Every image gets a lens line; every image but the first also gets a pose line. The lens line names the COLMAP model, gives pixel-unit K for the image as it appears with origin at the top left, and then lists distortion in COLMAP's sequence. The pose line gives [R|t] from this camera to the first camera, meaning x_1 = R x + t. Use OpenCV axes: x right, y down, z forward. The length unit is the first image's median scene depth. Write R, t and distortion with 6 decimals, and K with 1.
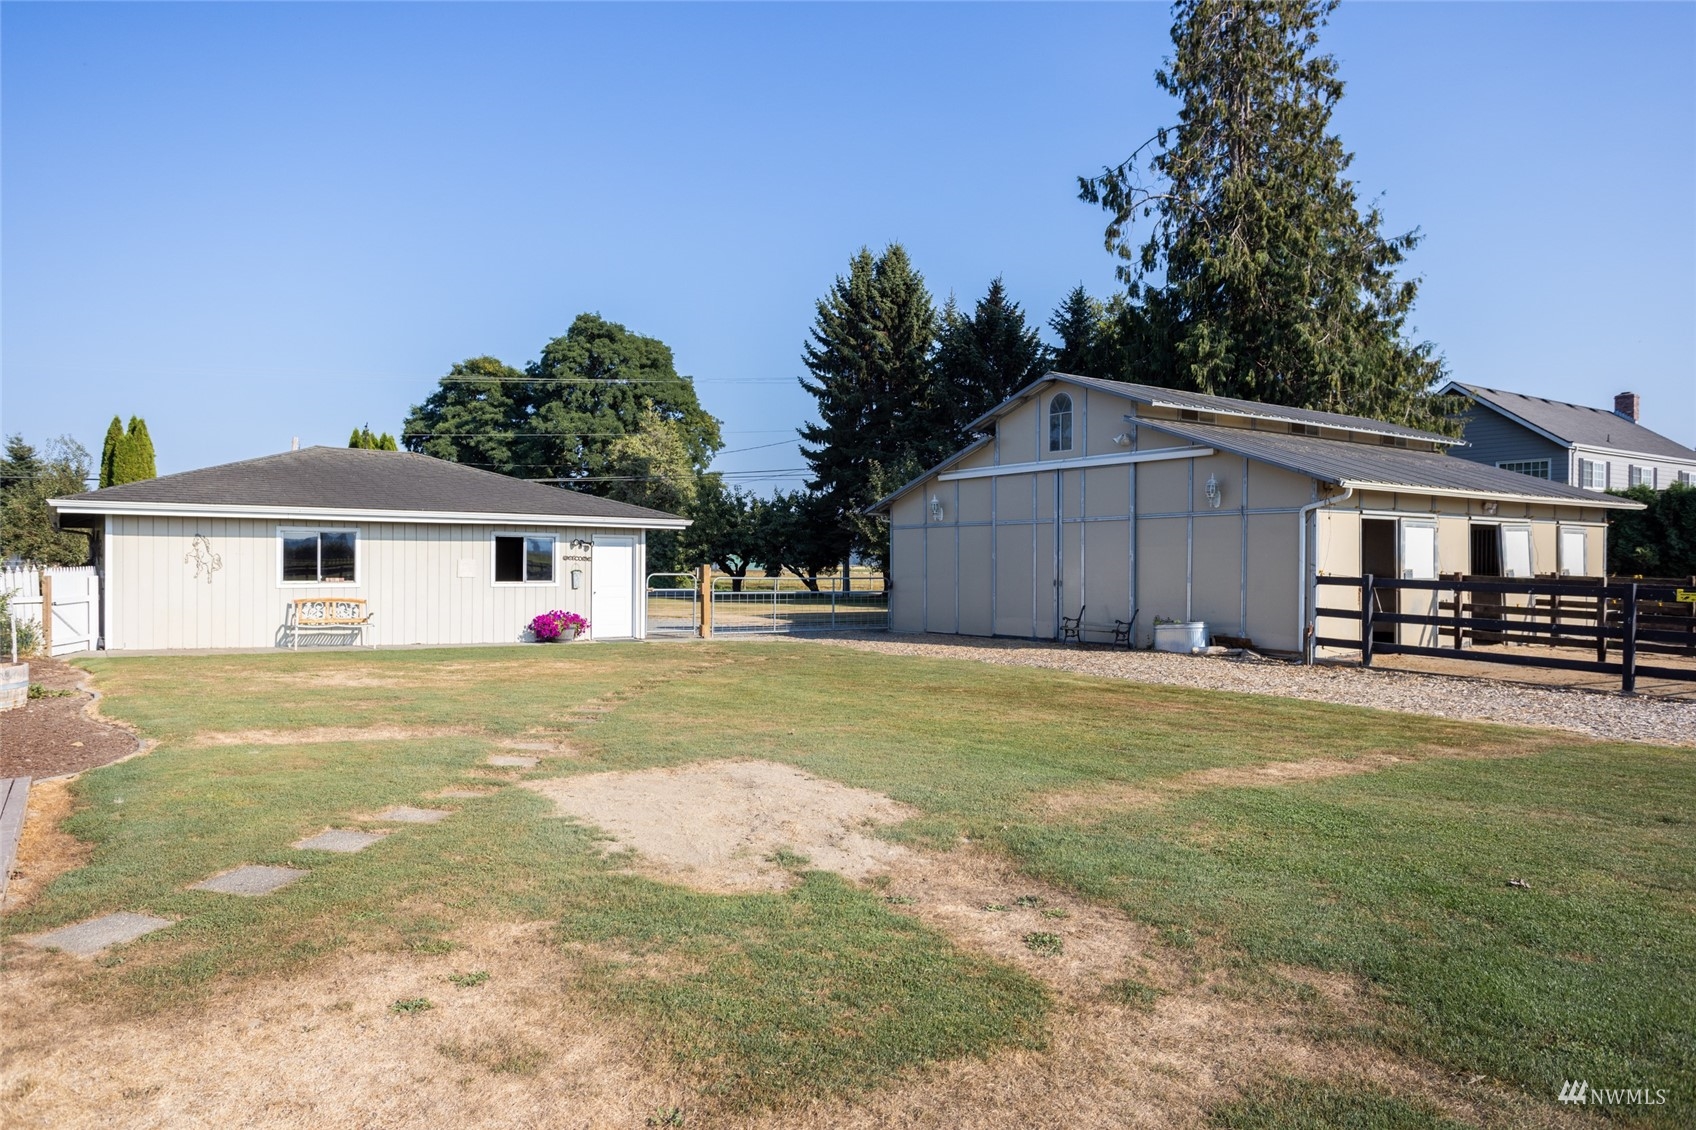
lens RADIAL K [[1102.4, 0, 852.4], [0, 1102.4, 561.0], [0, 0, 1]] dist [0.004532, 0.000342]
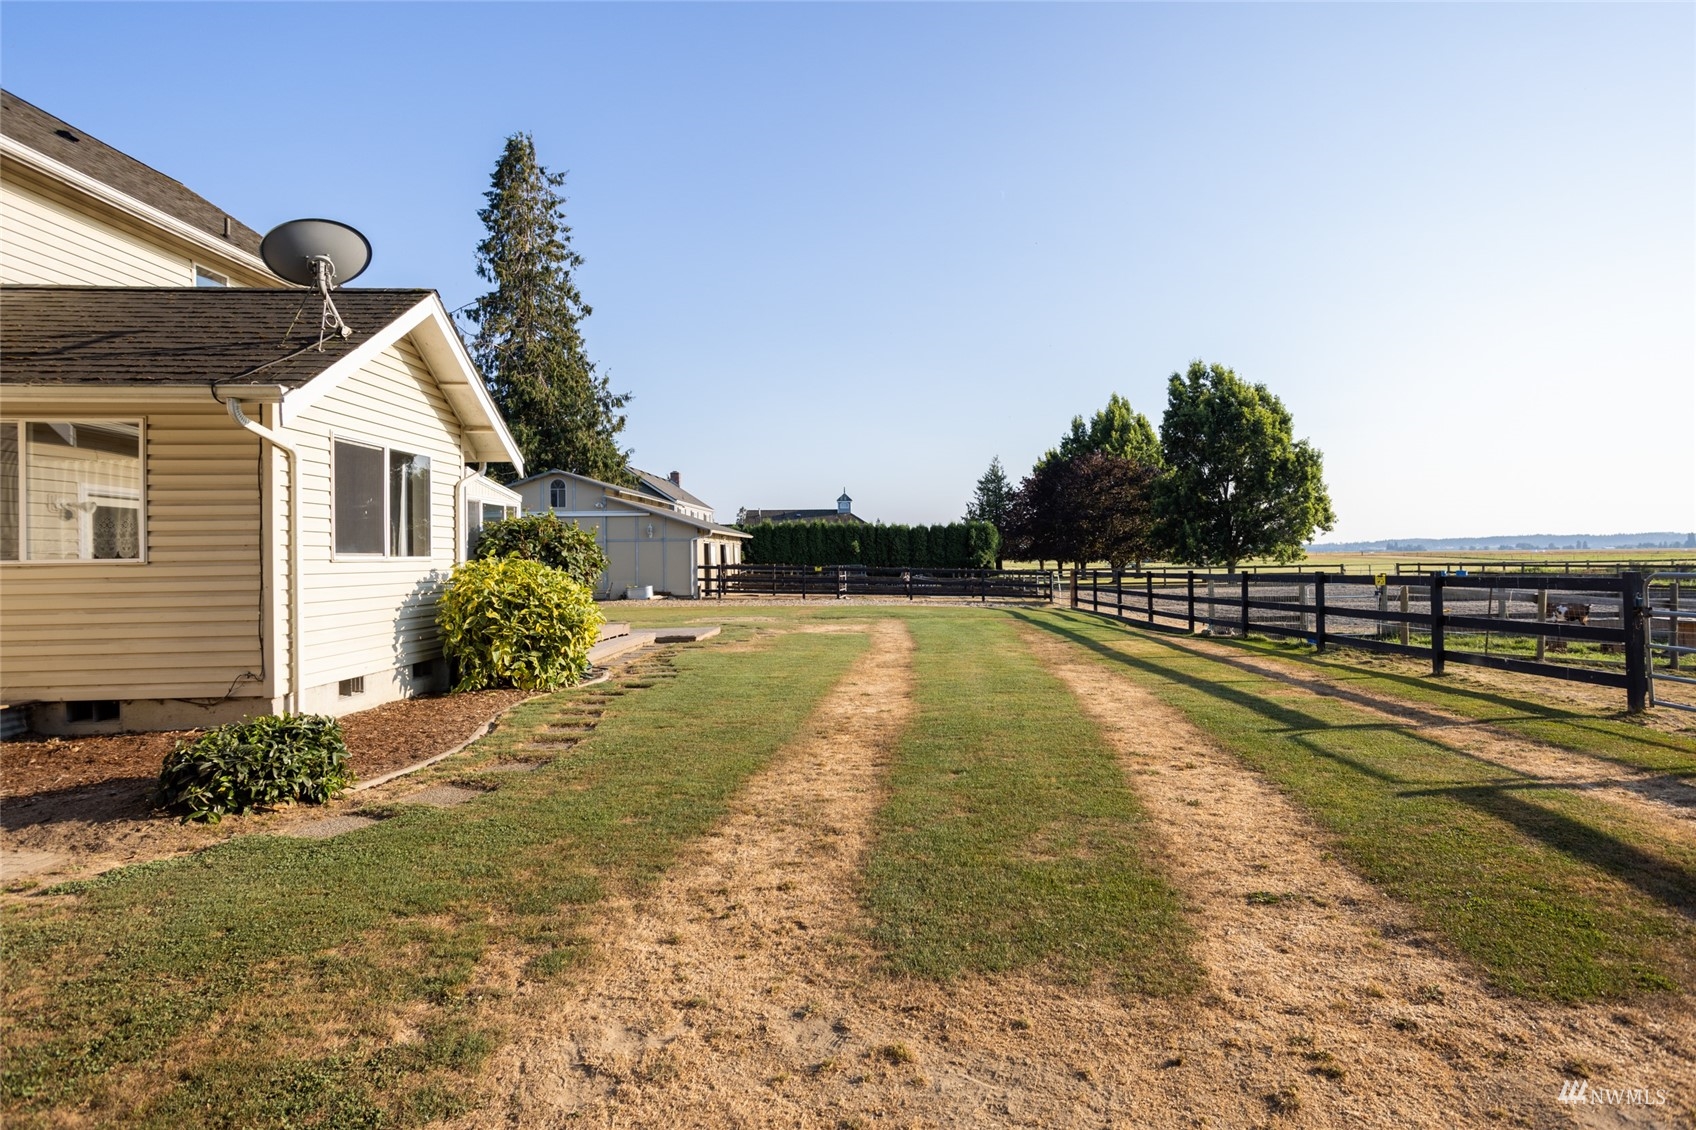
lens RADIAL K [[838.0, 0, 854.0], [0, 838.0, 562.4], [0, 0, 1]] dist [-0.003545, -0.000316]
pose [[0.599462, -0.018056, 0.800200, -0.781727], [0.012060, 0.999836, 0.013526, -0.013042], [-0.800313, 0.001542, 0.599581, -0.397544]]
